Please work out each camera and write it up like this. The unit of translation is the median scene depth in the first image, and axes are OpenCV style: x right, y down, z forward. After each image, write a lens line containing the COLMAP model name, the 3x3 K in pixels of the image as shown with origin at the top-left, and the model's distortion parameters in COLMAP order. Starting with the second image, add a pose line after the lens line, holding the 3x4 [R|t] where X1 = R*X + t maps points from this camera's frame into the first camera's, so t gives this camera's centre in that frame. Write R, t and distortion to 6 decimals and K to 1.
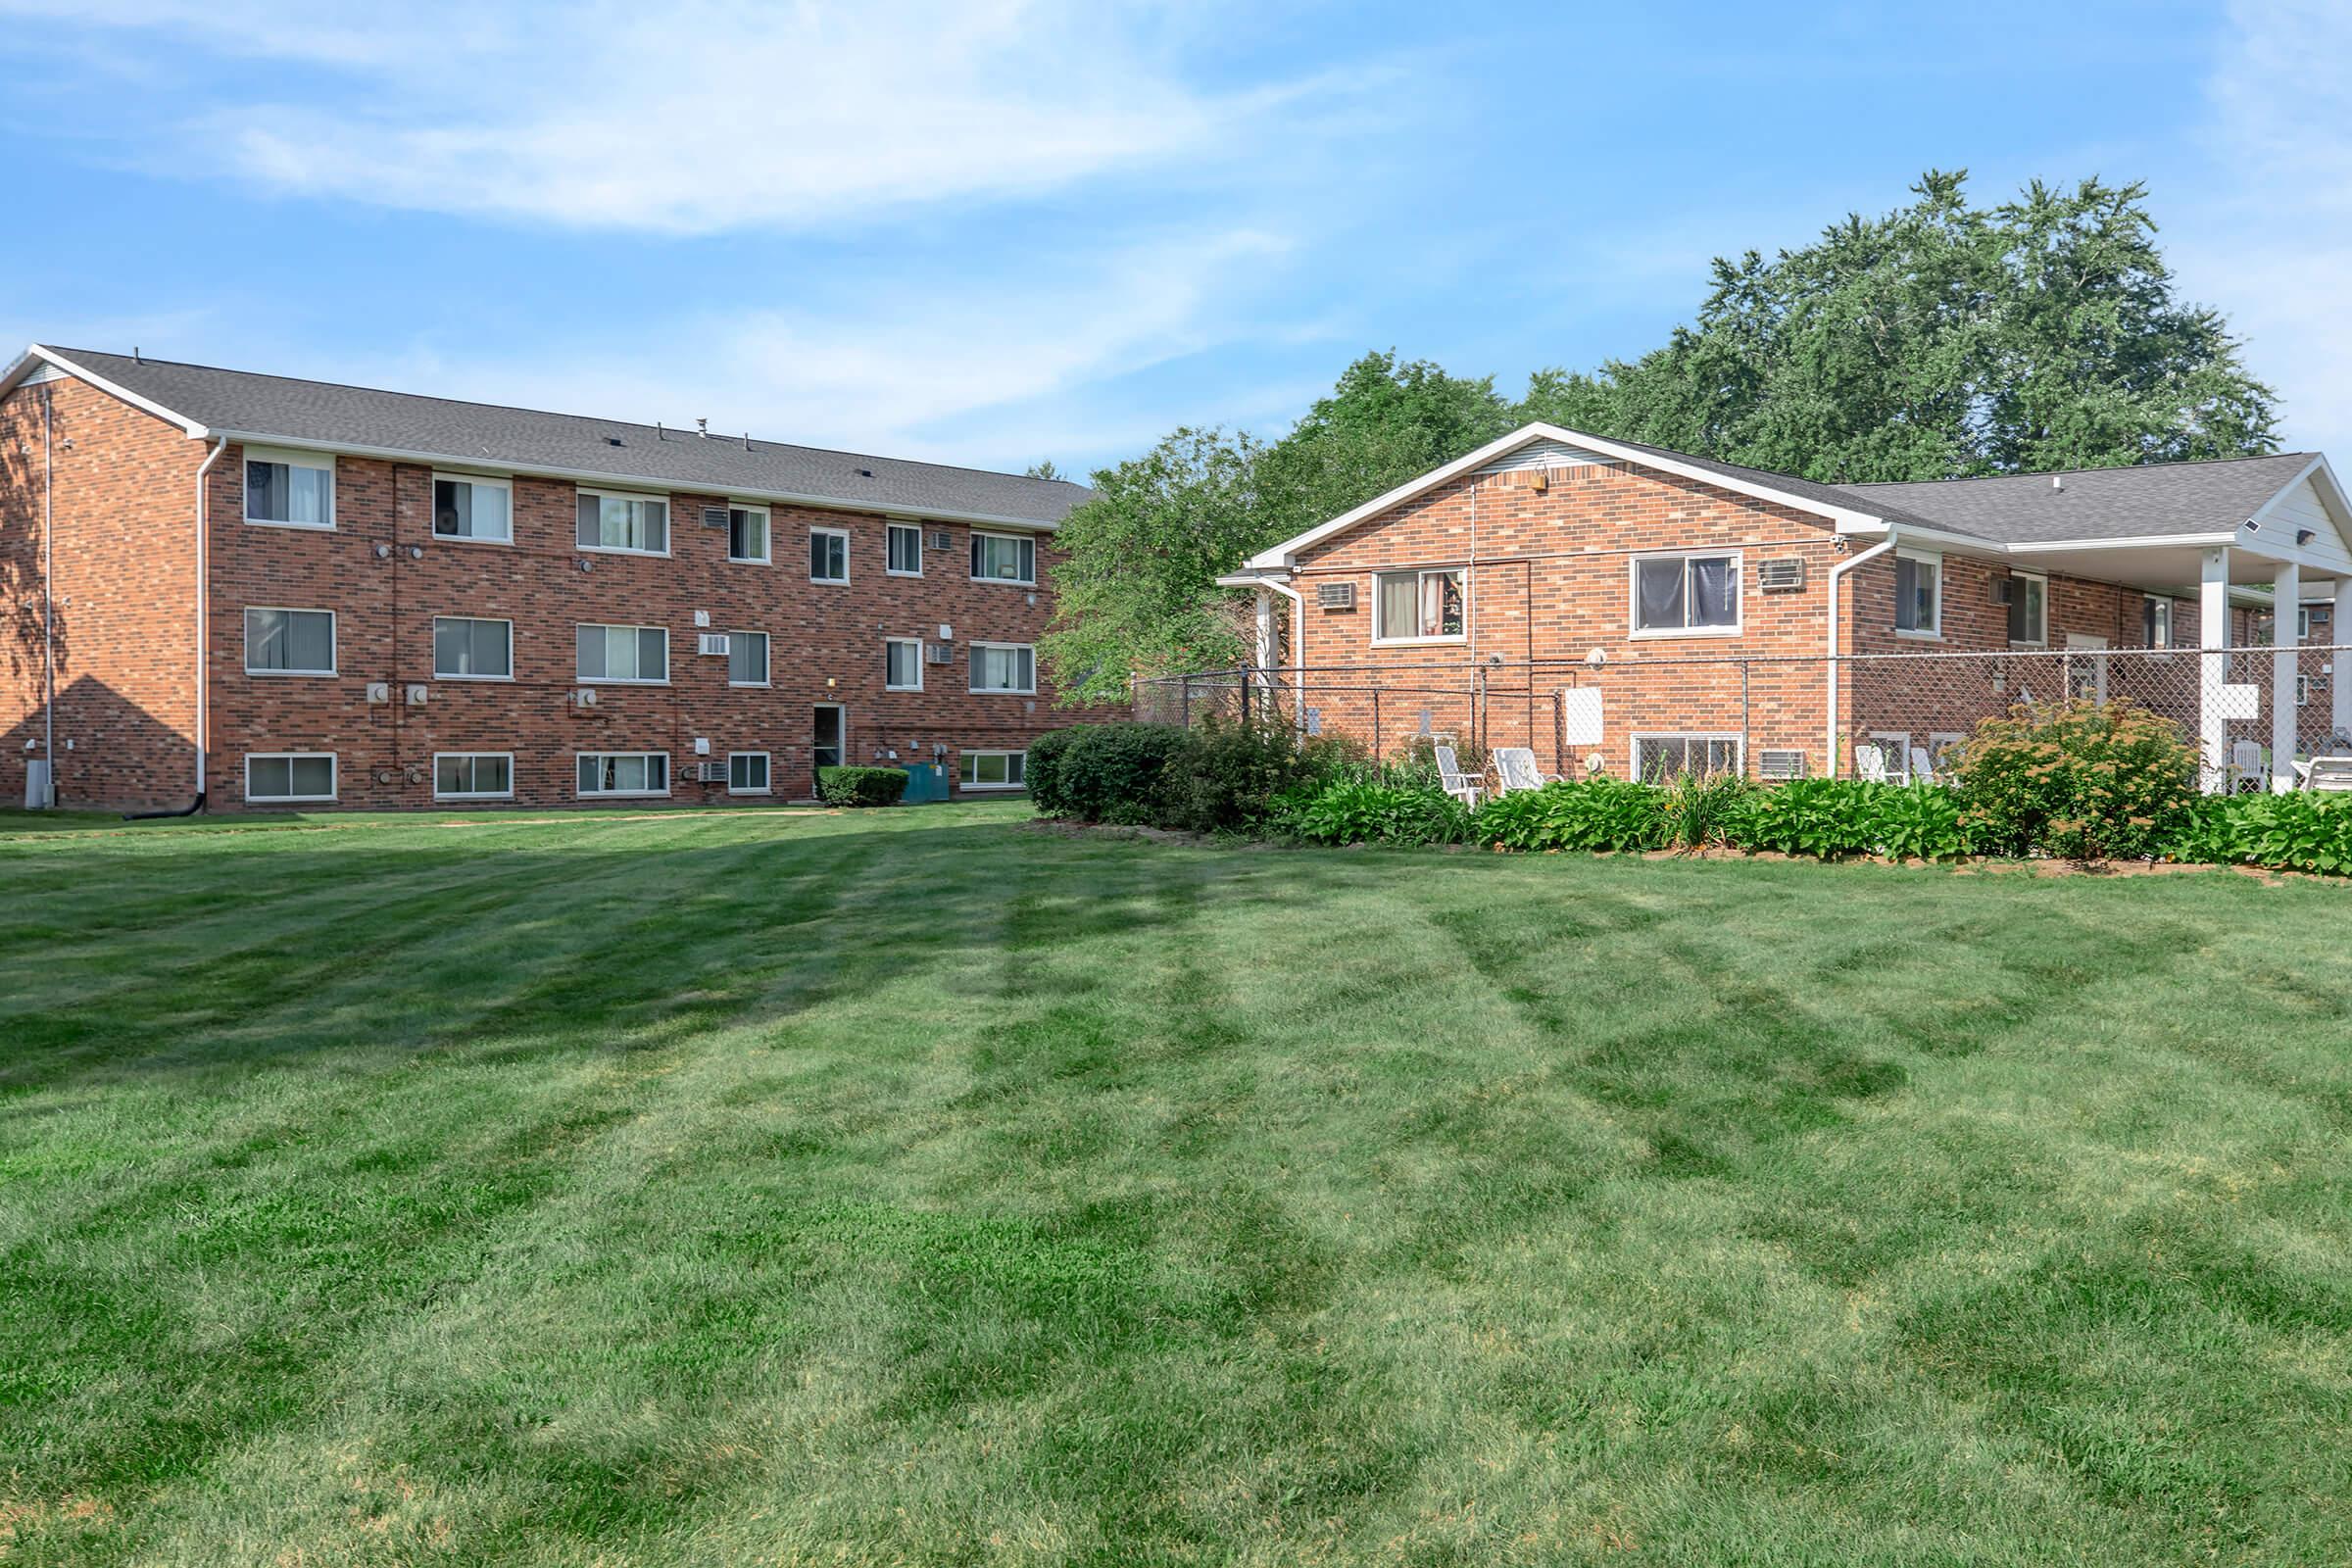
lens RADIAL K [[2278.1, 0, 1176.0], [0, 2278.1, 784.0], [0, 0, 1]] dist [-0.000793, 0.005976]
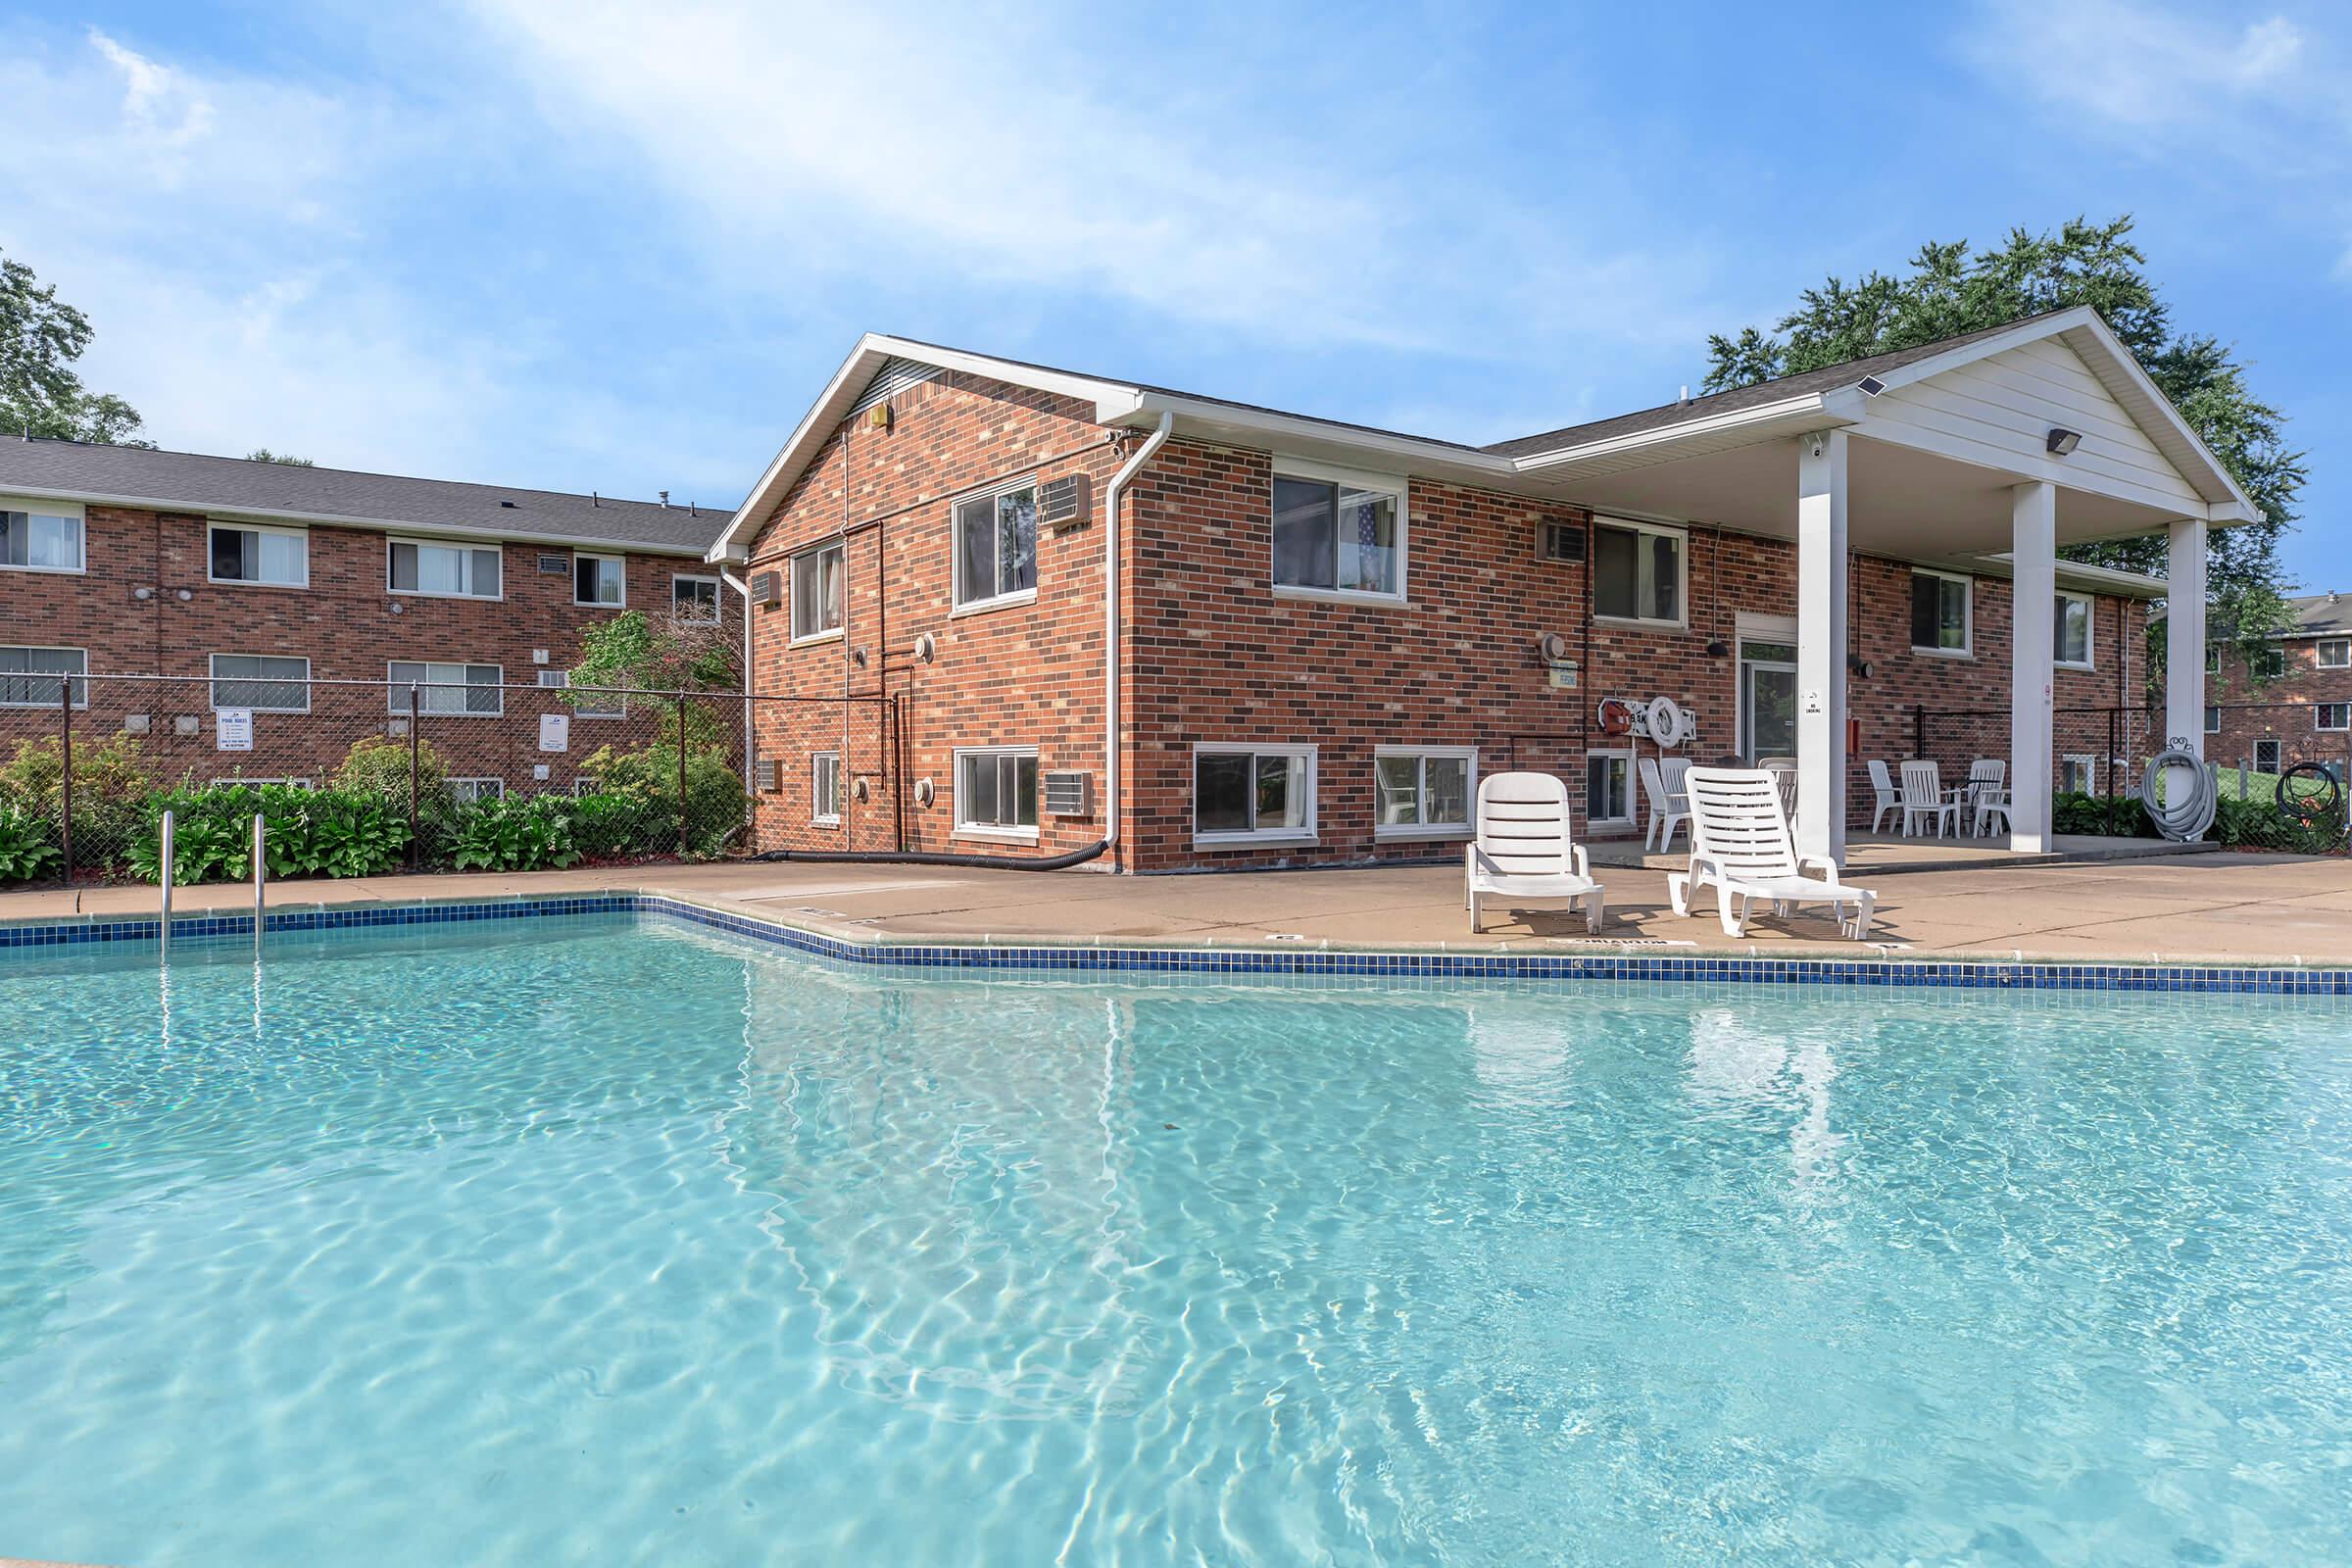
lens RADIAL K [[1445.1, 0, 1176.0], [0, 1445.1, 784.0], [0, 0, 1]] dist [0.006990, -0.000677]
pose [[0.967434, -0.001155, -0.253120, 0.299117], [-0.001241, 0.999956, -0.009305, -0.005556], [0.253119, 0.009316, 0.967390, 0.452690]]
